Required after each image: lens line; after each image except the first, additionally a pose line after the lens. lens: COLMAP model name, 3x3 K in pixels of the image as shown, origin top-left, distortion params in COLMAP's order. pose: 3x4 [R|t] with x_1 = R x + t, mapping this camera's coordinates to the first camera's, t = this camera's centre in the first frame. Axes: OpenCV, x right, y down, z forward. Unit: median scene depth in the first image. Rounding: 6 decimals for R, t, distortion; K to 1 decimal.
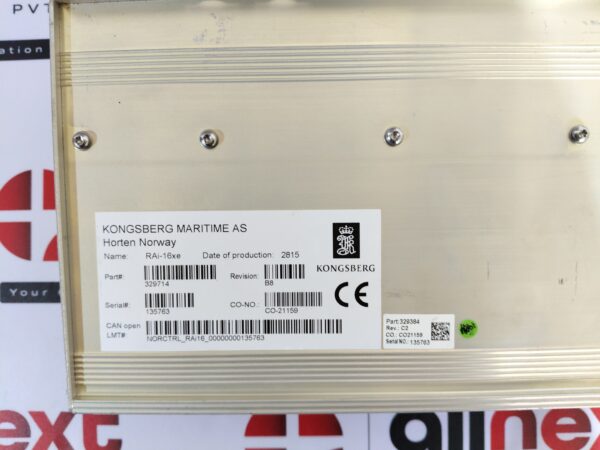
lens RADIAL K [[453.5, 0, 301.8], [0, 453.5, 229.3], [0, 0, 1]] dist [0.029812, -0.079113]
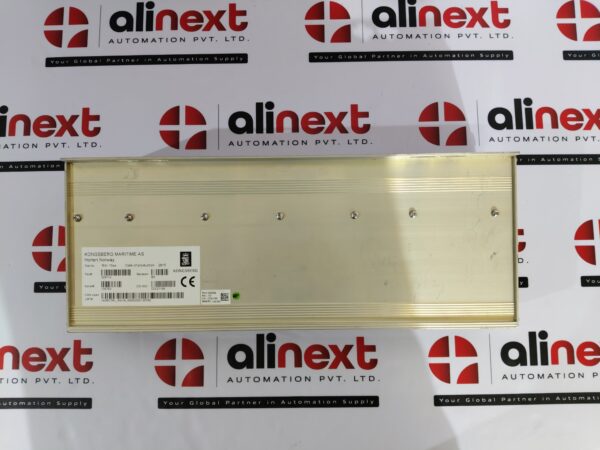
lens RADIAL K [[453.5, 0, 301.8], [0, 453.5, 229.3], [0, 0, 1]] dist [0.029812, -0.079113]
pose [[0.999995, -0.000692, -0.003026, 0.716578], [0.000466, 0.997262, -0.073945, 0.045395], [0.003069, 0.073944, 0.997258, -1.400351]]
